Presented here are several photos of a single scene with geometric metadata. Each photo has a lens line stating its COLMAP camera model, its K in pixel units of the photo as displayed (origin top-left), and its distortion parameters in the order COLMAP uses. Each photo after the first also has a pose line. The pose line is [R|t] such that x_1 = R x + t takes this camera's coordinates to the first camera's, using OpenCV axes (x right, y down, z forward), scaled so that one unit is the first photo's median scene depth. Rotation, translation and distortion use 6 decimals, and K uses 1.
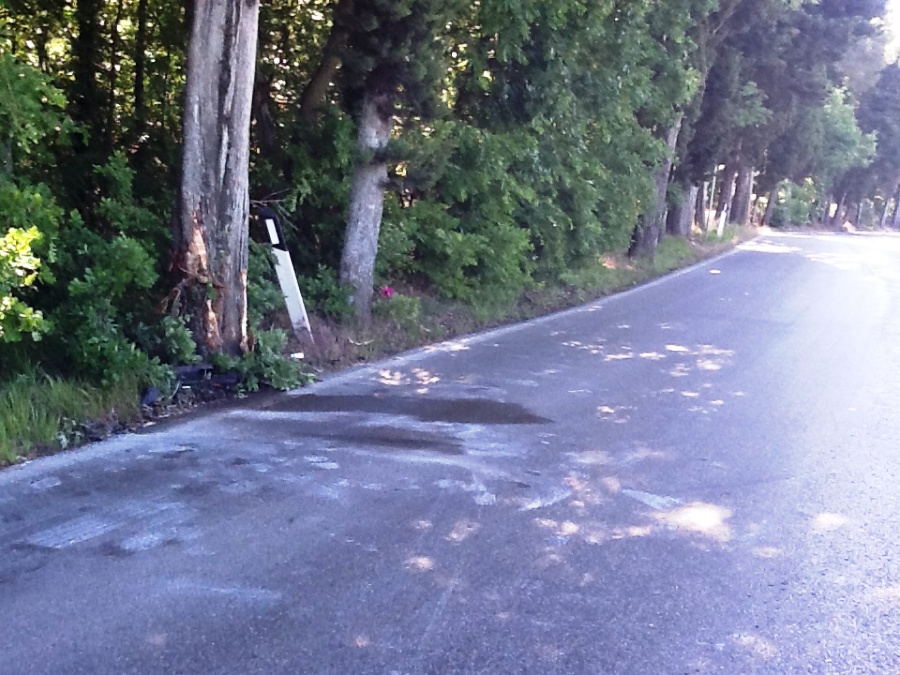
lens RADIAL K [[1161.2, 0, 450.0], [0, 1161.2, 337.4], [0, 0, 1]] dist [-0.016559, 0.000000]
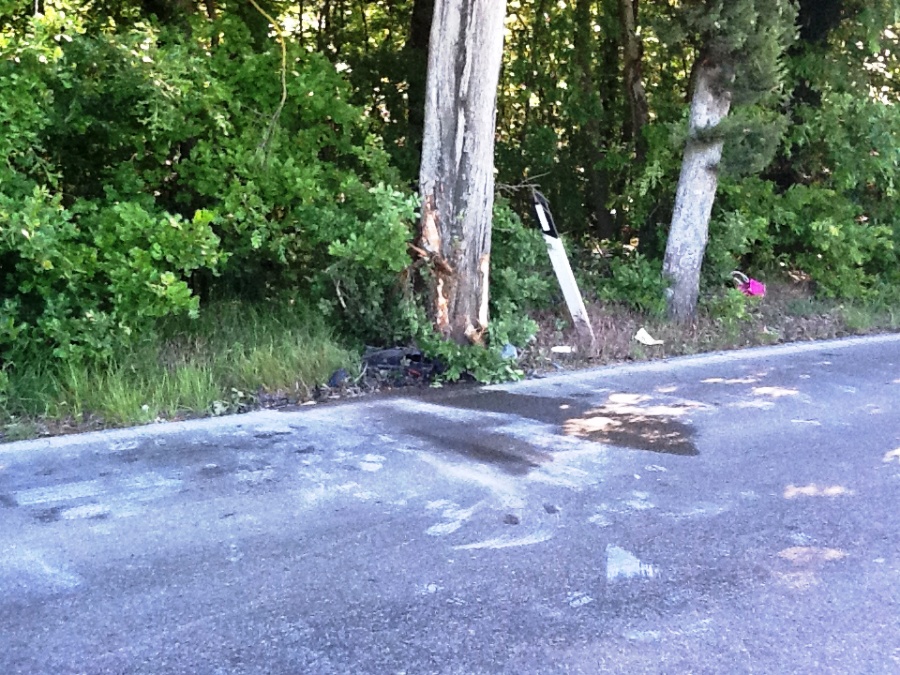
lens RADIAL K [[1161.2, 0, 450.0], [0, 1161.2, 337.7], [0, 0, 1]] dist [-0.016559, 0.000000]
pose [[0.832149, 0.081233, -0.548570, 0.346259], [-0.069768, 0.996689, 0.041758, -0.029863], [0.550145, 0.003523, 0.835061, 0.176731]]
